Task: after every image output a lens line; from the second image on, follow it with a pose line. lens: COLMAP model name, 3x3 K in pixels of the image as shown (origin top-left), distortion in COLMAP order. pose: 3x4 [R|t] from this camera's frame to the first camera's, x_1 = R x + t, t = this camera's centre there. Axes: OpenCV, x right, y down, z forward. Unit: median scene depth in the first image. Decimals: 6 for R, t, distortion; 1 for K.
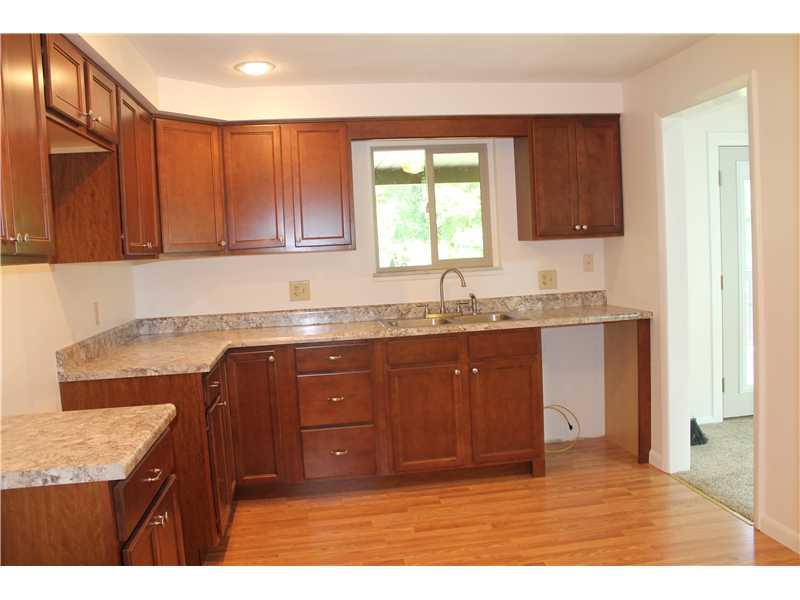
lens RADIAL K [[672.0, 0, 400.0], [0, 672.0, 300.0], [0, 0, 1]] dist [-0.174142, 0.181989]
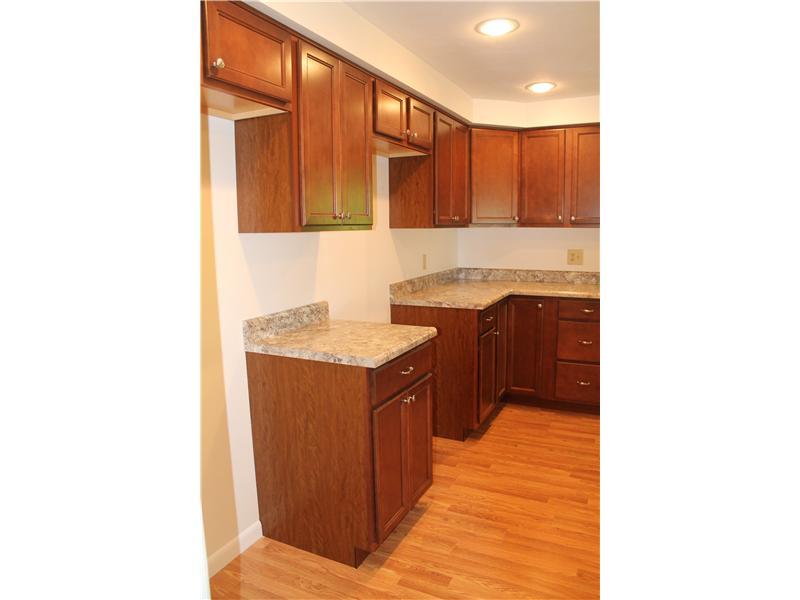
lens RADIAL K [[499.6, 0, 400.0], [0, 499.6, 300.0], [0, 0, 1]] dist [-0.097272, 0.000782]
pose [[0.832153, 0.120468, -0.541302, 0.128410], [-0.071652, 0.991294, 0.110463, -0.016366], [0.549897, -0.053137, 0.833541, 0.001115]]
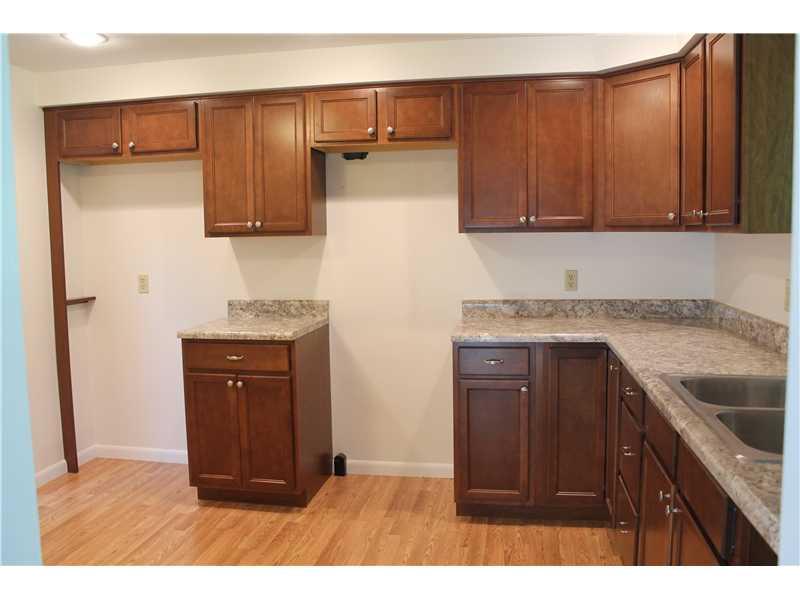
lens RADIAL K [[672.0, 0, 400.0], [0, 672.0, 300.0], [0, 0, 1]] dist [-0.174142, 0.181989]
pose [[-0.302843, 0.151655, -0.940897, 0.655776], [-0.042188, 0.984157, 0.172206, -0.124687], [0.952106, 0.091846, -0.291647, 1.081015]]
